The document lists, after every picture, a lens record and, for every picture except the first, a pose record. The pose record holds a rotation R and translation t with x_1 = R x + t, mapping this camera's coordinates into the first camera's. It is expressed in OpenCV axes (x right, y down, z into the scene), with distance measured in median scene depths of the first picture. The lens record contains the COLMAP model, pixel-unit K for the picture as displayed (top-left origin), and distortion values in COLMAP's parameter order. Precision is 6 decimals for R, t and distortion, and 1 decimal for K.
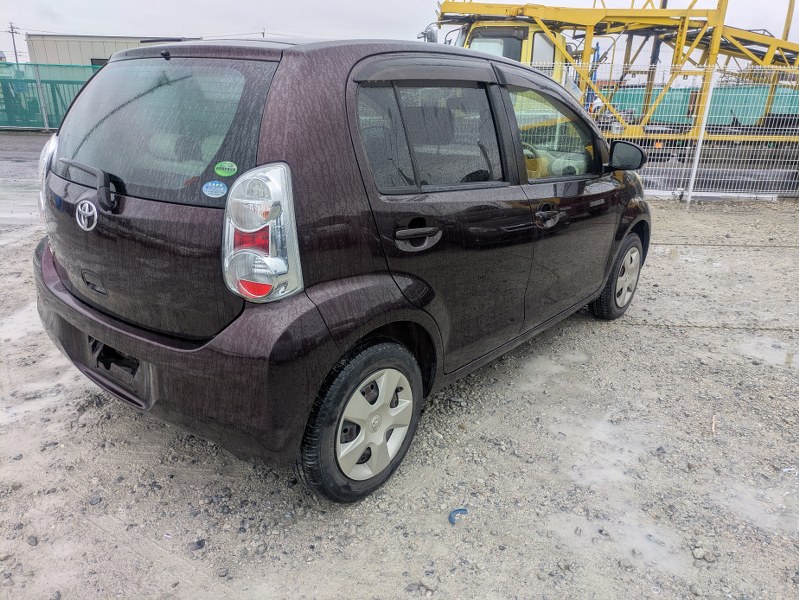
lens RADIAL K [[590.0, 0, 407.3], [0, 590.0, 303.4], [0, 0, 1]] dist [0.045960, -0.038719]
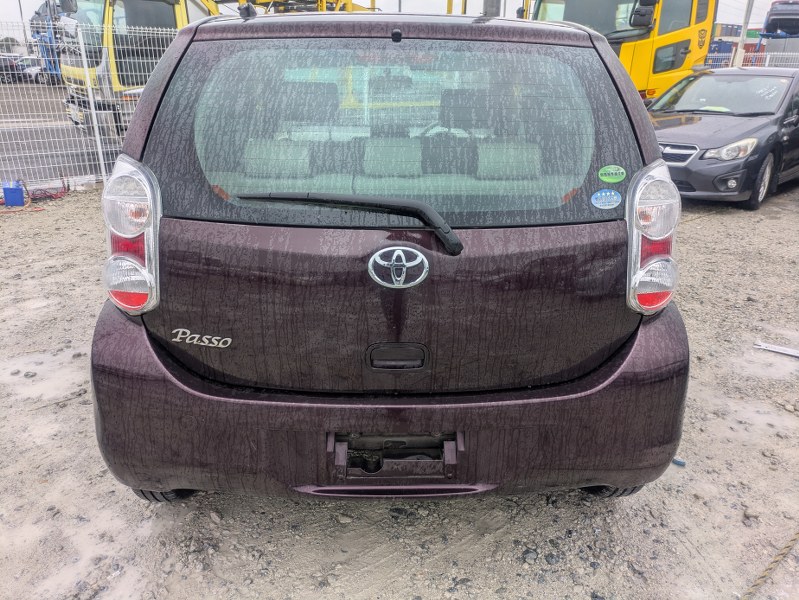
lens RADIAL K [[590.0, 0, 407.3], [0, 590.0, 303.4], [0, 0, 1]] dist [0.045960, -0.038719]
pose [[0.752793, -0.251497, 0.608319, -0.976132], [0.223032, 0.966924, 0.123753, -0.191981], [-0.619321, 0.042514, 0.783986, 0.449898]]
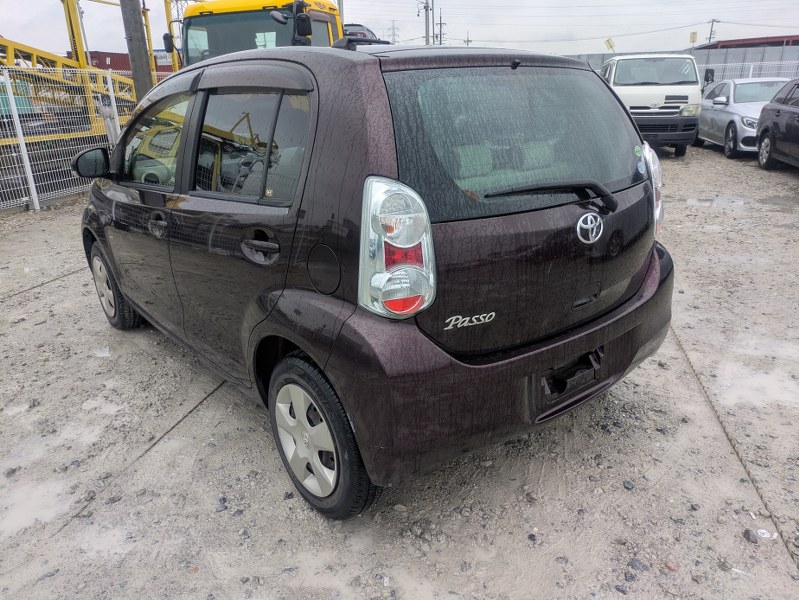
lens RADIAL K [[590.0, 0, 407.3], [0, 590.0, 303.4], [0, 0, 1]] dist [0.045960, -0.038719]
pose [[0.194689, -0.358856, 0.912863, -1.554202], [0.353167, 0.893898, 0.276079, -0.417978], [-0.915079, 0.268644, 0.300768, 1.025748]]
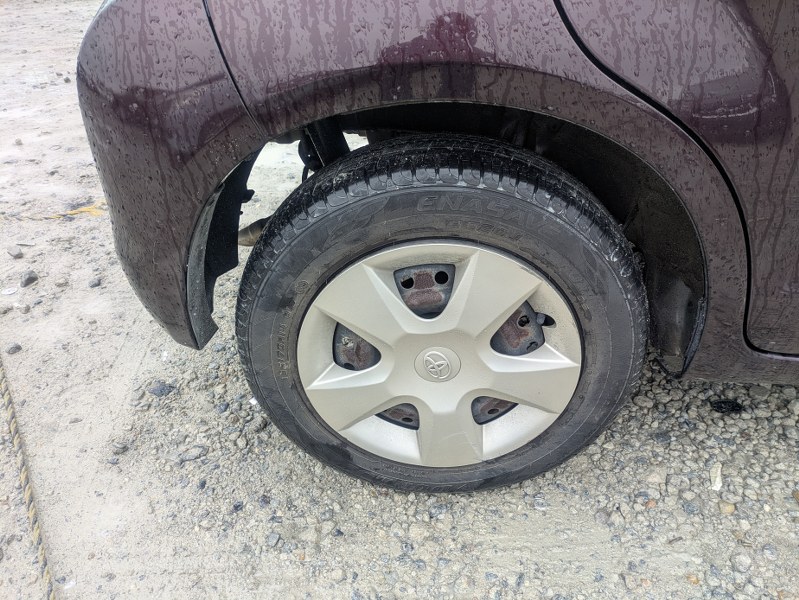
lens RADIAL K [[590.0, 0, 407.3], [0, 590.0, 303.4], [0, 0, 1]] dist [0.045960, -0.038719]
pose [[0.597010, 0.419370, -0.683892, 0.208925], [-0.240211, 0.906819, 0.346377, 0.030797], [0.765427, -0.042512, 0.642118, 0.777076]]
